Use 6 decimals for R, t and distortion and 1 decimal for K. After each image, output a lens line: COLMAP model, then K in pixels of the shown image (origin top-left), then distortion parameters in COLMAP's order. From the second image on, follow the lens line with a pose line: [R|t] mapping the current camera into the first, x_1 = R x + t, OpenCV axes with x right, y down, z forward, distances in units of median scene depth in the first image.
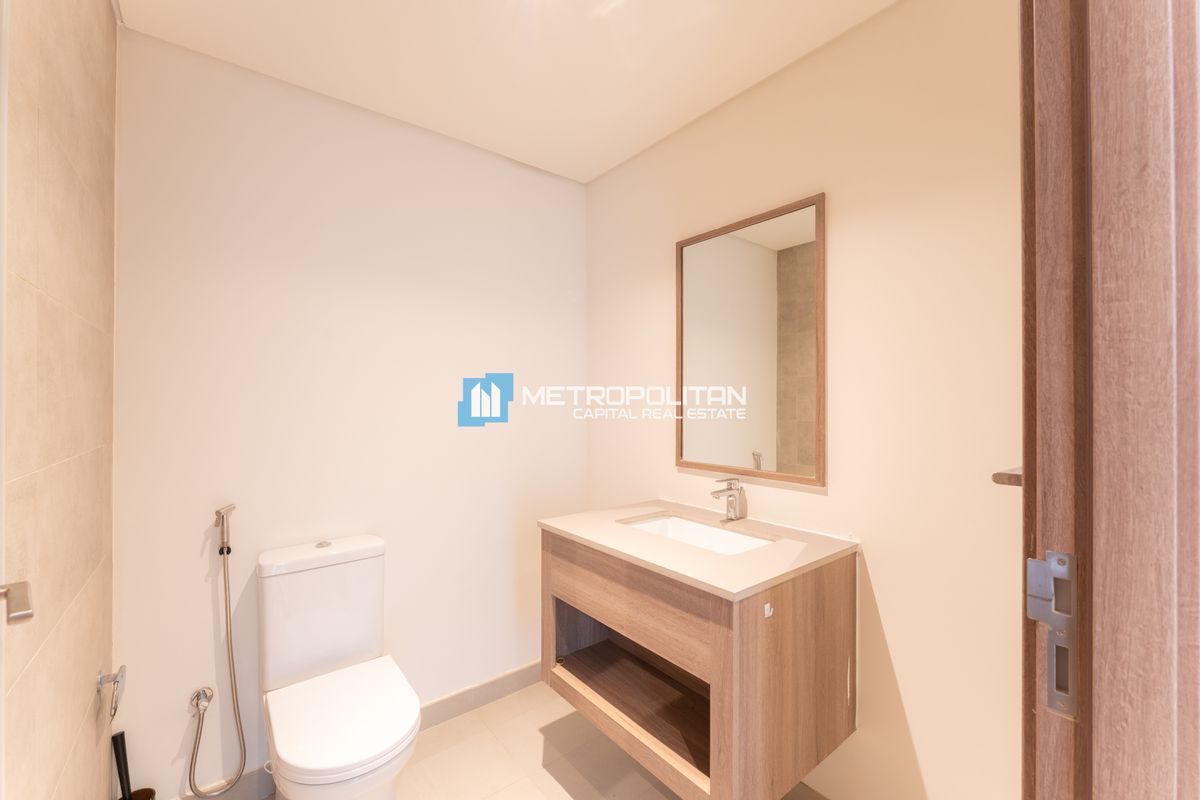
lens RADIAL K [[480.3, 0, 592.8], [0, 480.3, 399.6], [0, 0, 1]] dist [-0.000243, -0.000035]
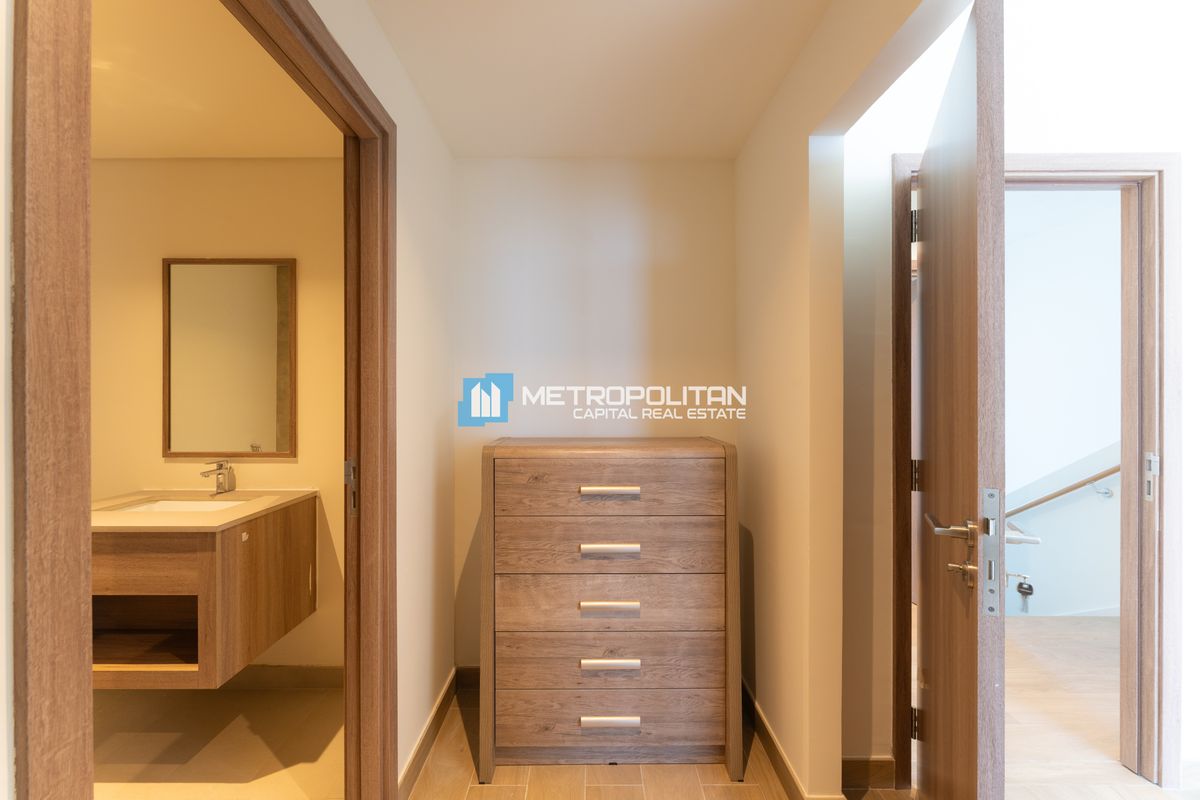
lens RADIAL K [[489.6, 0, 595.9], [0, 489.6, 397.1], [0, 0, 1]] dist [-0.001072, -0.000026]
pose [[0.615180, -0.003862, 0.788377, -0.166864], [-0.002453, 0.999974, 0.006813, -0.021371], [-0.788383, -0.006125, 0.615154, -0.796189]]
